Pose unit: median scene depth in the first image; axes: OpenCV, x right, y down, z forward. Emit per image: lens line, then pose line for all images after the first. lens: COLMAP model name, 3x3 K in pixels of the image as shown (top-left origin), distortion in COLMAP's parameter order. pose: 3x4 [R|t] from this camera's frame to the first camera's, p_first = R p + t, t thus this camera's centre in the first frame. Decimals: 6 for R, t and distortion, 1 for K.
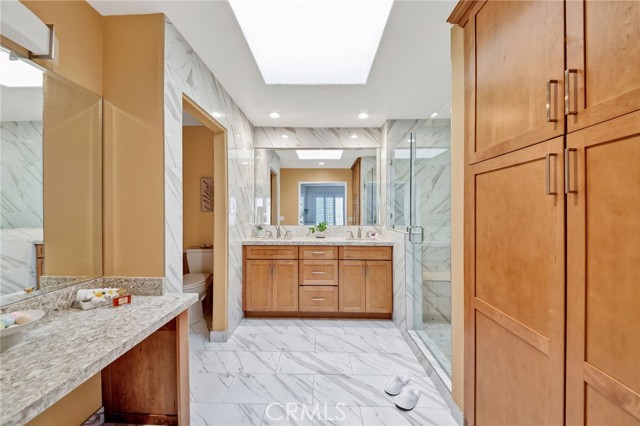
lens RADIAL K [[233.8, 0, 319.0], [0, 233.8, 211.6], [0, 0, 1]] dist [0.000895, -0.000018]
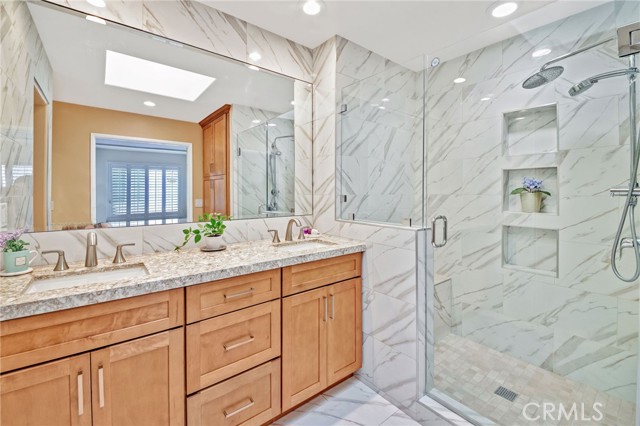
lens RADIAL K [[272.9, 0, 319.5], [0, 272.9, 194.1], [0, 0, 1]] dist [0.000140, -0.000487]
pose [[0.774075, -0.008687, 0.633034, -0.190482], [0.001833, 0.999932, 0.011480, -0.002289], [-0.633091, -0.007726, 0.774039, 0.538416]]
